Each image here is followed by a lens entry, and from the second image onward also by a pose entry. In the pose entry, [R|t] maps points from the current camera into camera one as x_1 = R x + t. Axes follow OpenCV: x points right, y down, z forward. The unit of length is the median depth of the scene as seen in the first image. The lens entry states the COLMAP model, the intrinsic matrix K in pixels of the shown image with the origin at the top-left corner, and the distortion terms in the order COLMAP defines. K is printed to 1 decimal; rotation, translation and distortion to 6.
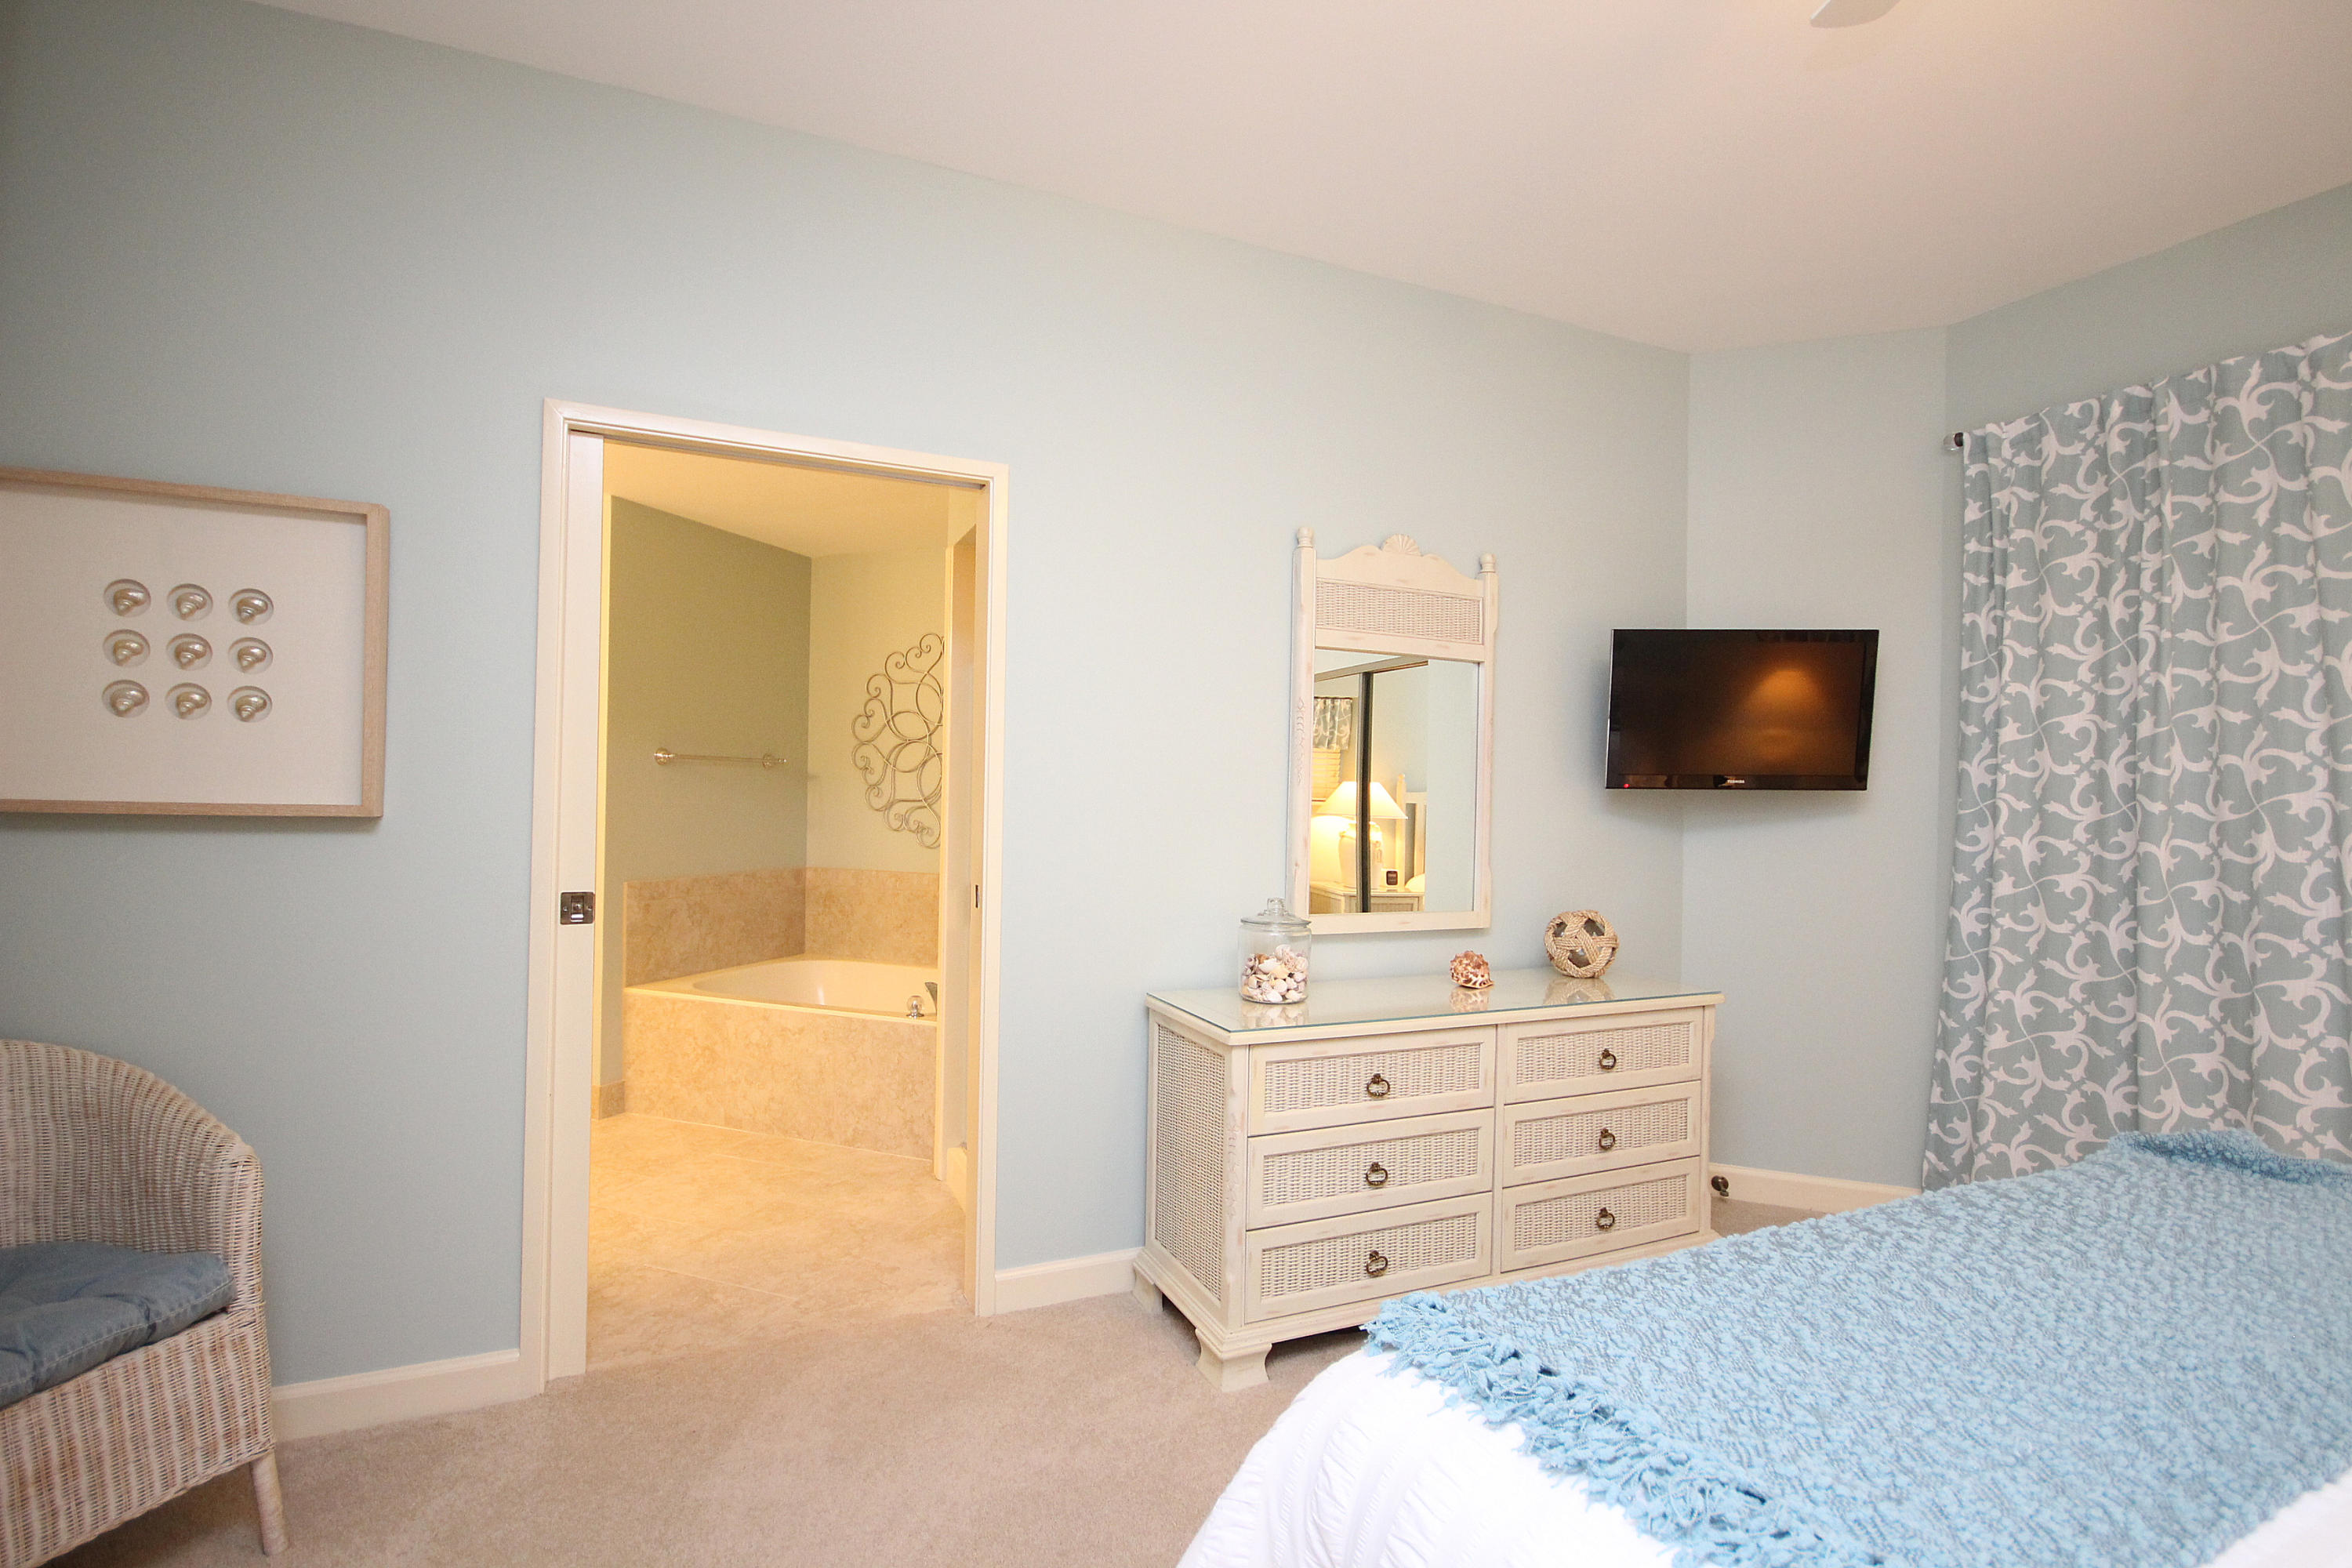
lens RADIAL K [[1091.2, 0, 1170.1], [0, 1091.2, 791.4], [0, 0, 1]] dist [-0.000179, -0.002405]
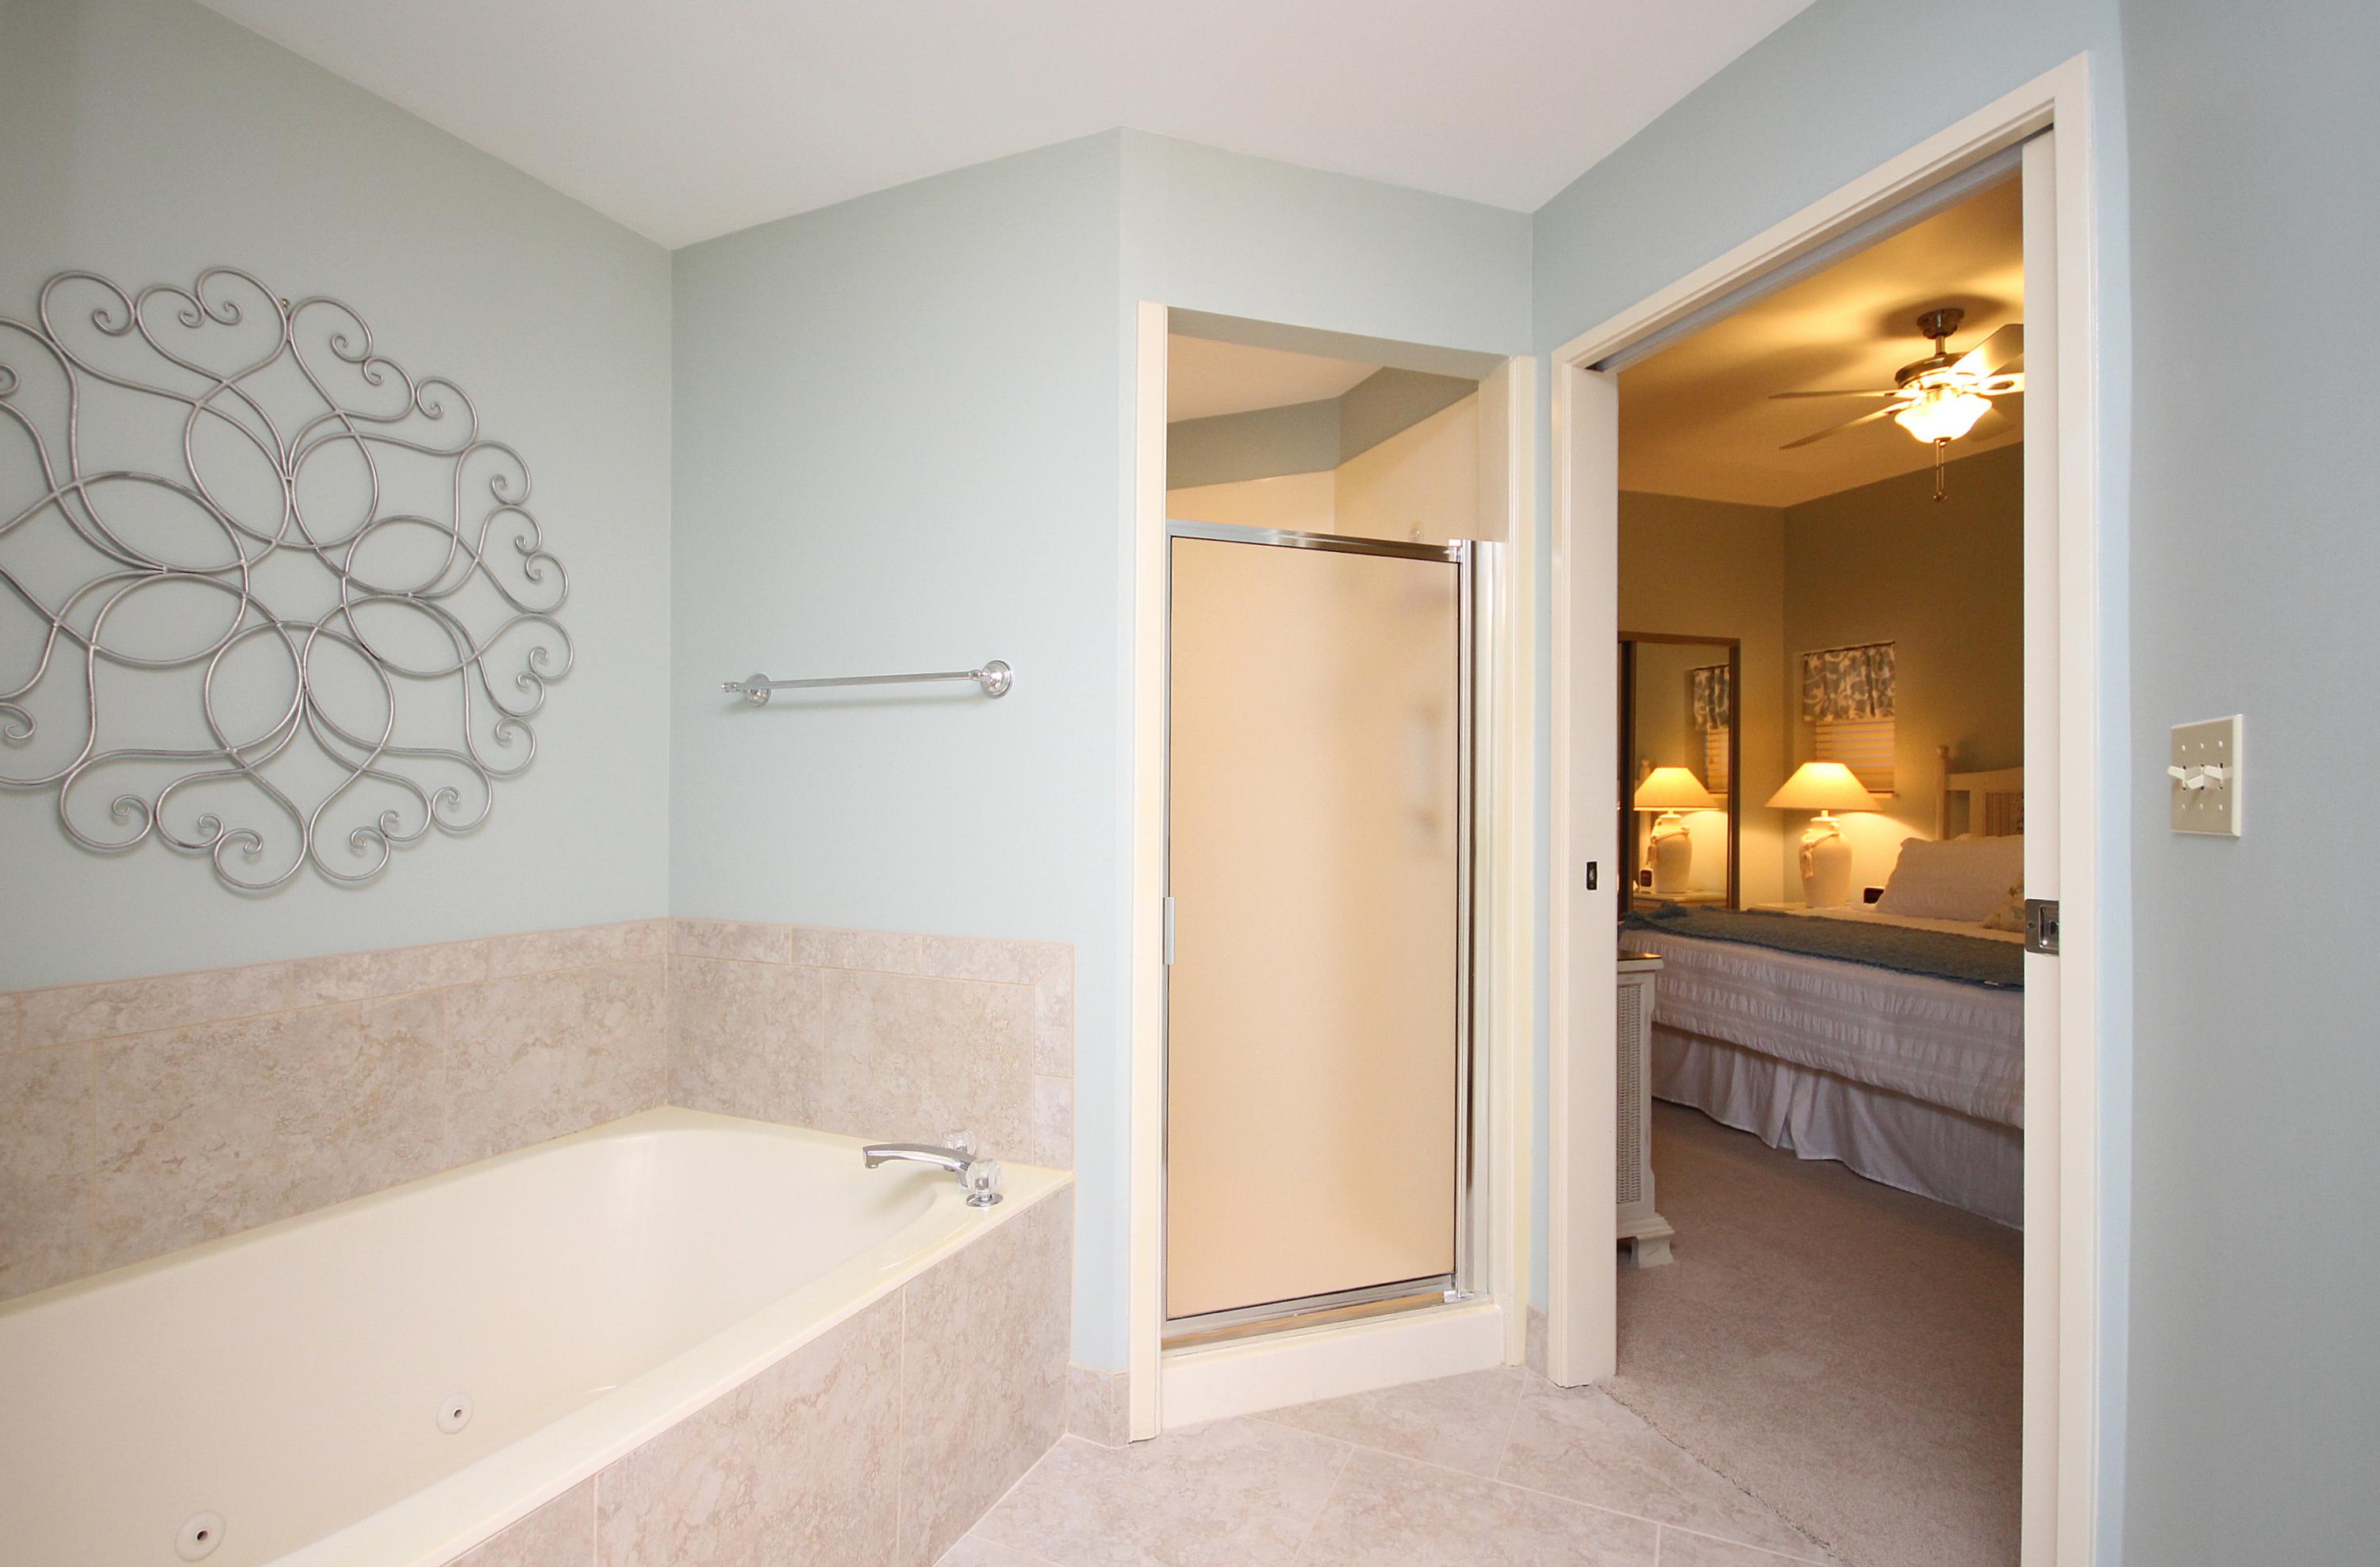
lens RADIAL K [[1124.1, 0, 1180.0], [0, 1124.1, 786.9], [0, 0, 1]] dist [0.007884, -0.002386]
pose [[0.063566, -0.011352, 0.997913, -0.676192], [-0.006822, 0.999907, 0.011809, 0.014261], [-0.997954, -0.007558, 0.063482, 0.822513]]
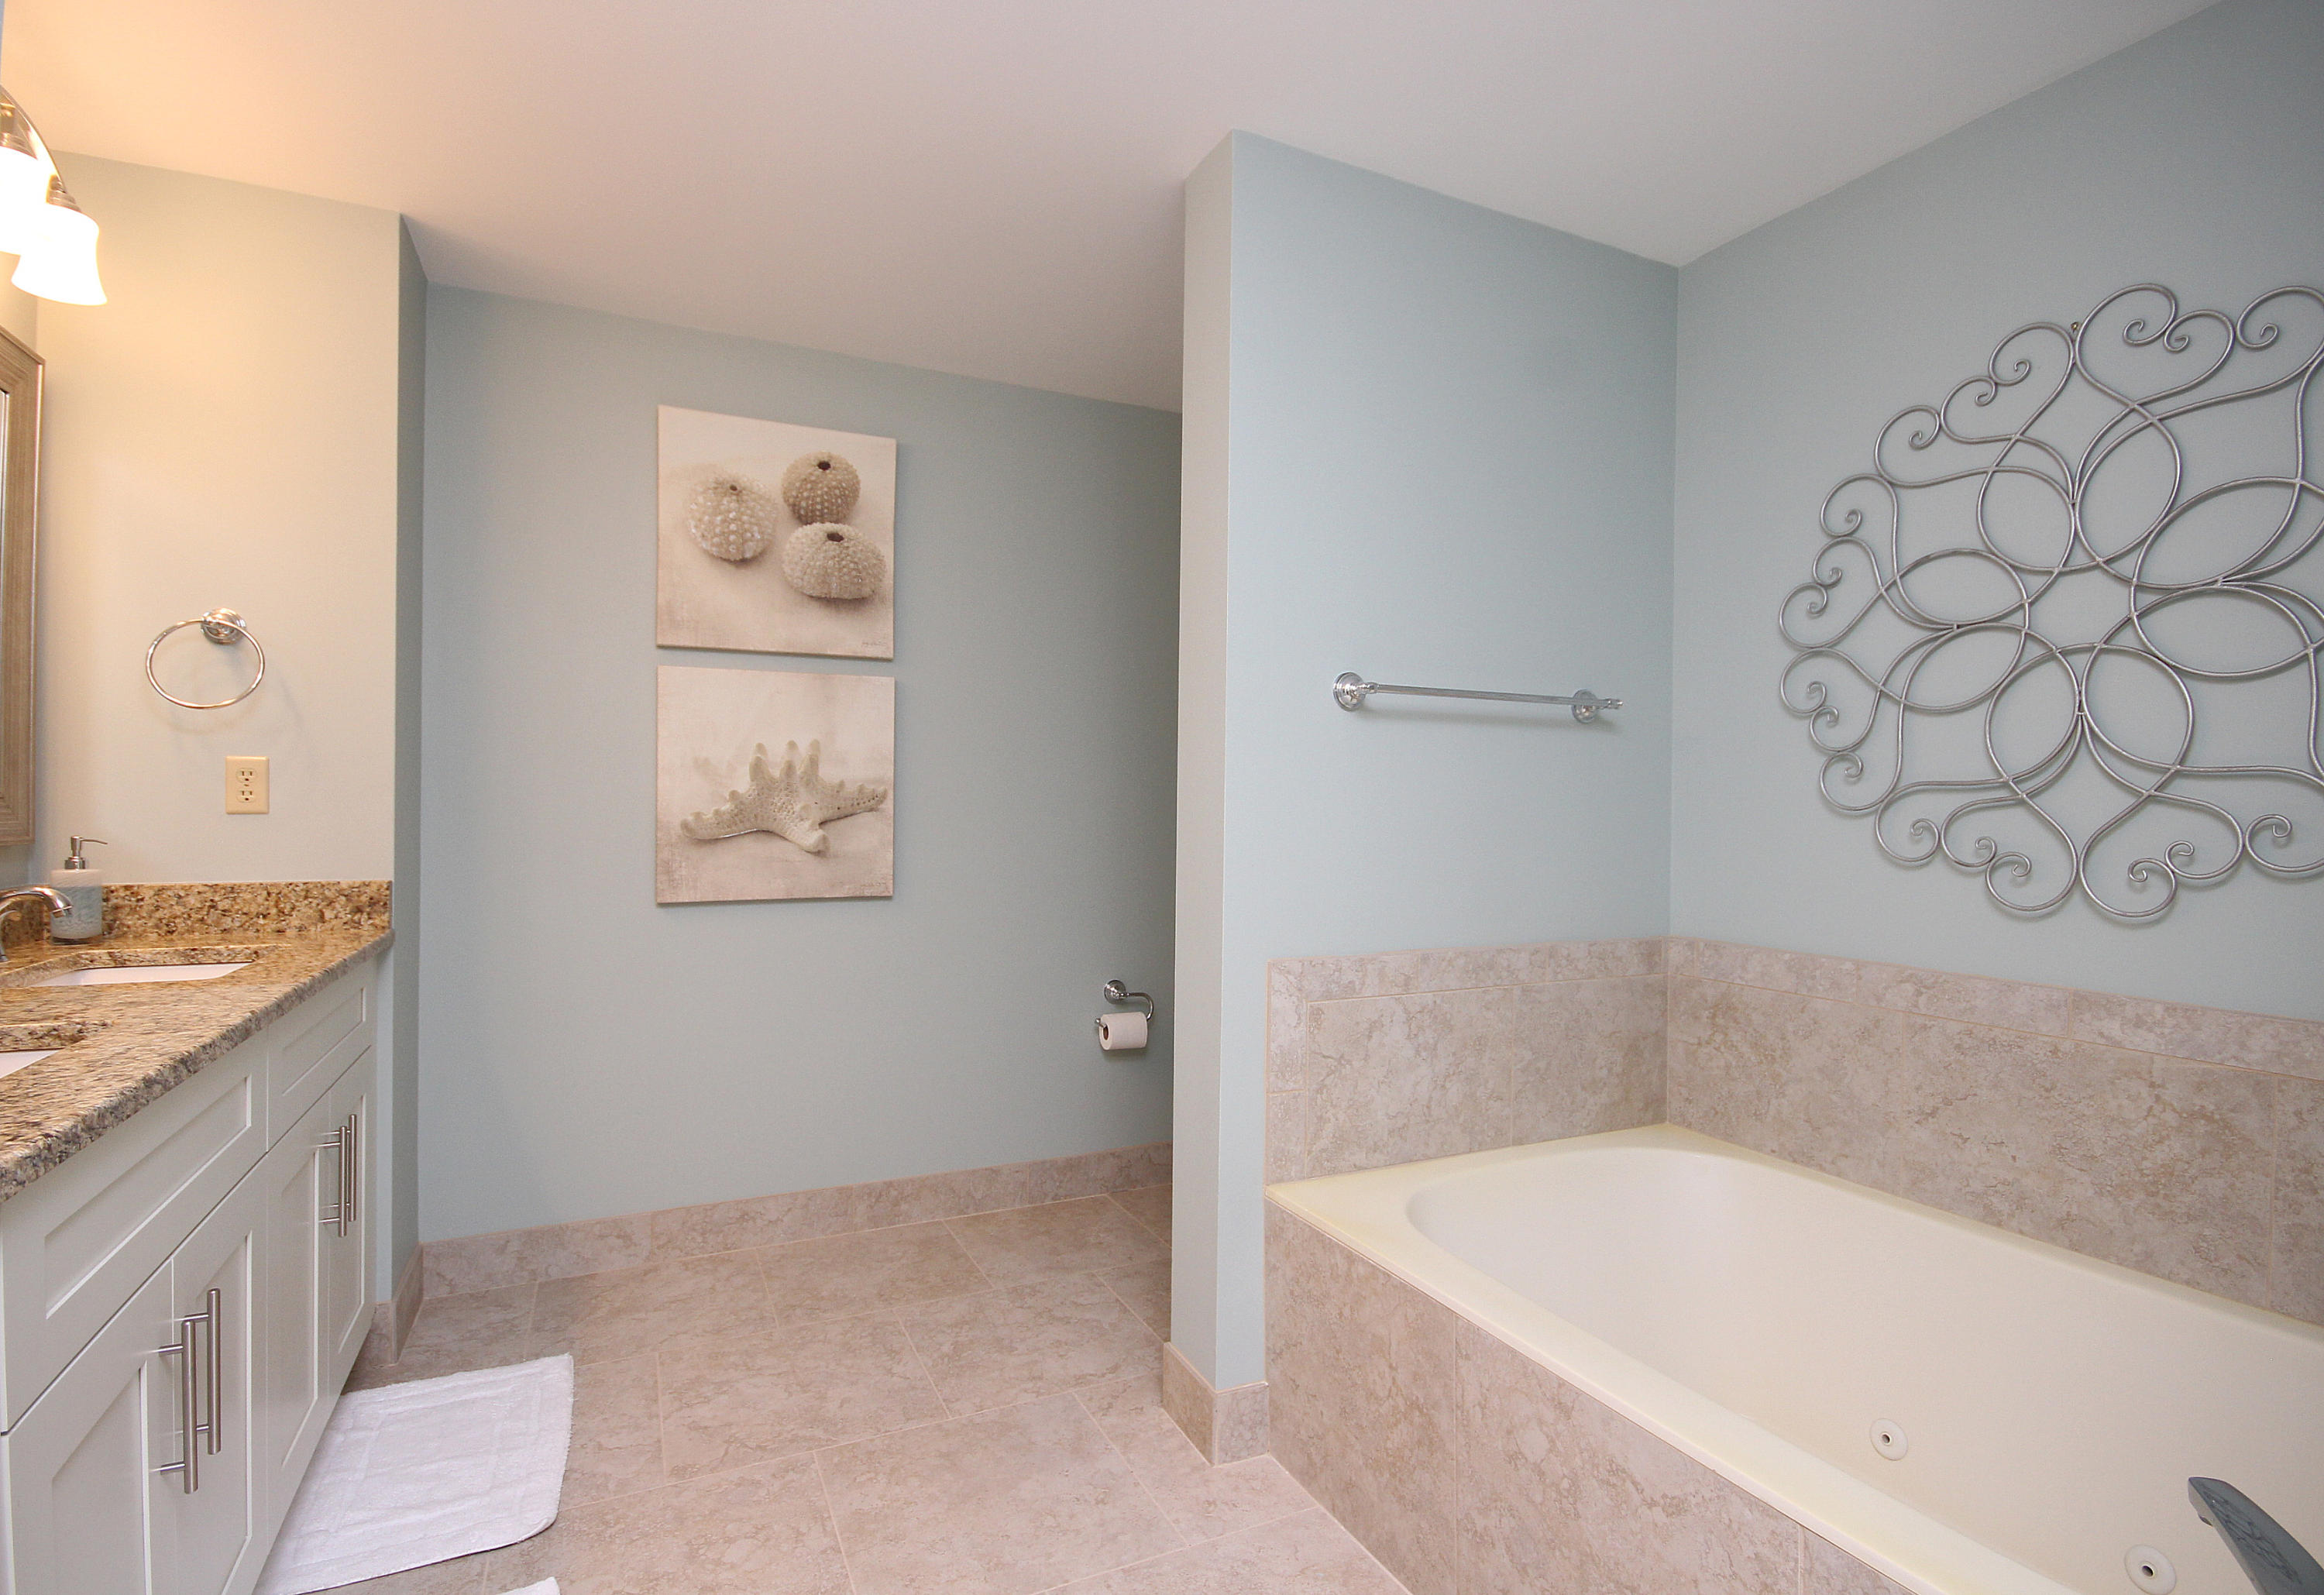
lens RADIAL K [[1107.2, 0, 1138.0], [0, 1107.2, 812.3], [0, 0, 1]] dist [0.001739, -0.001266]
pose [[0.729568, -0.001621, -0.683907, -0.223059], [0.002273, 0.999997, 0.000054, 0.020689], [0.683905, -0.001594, 0.729569, 0.636597]]
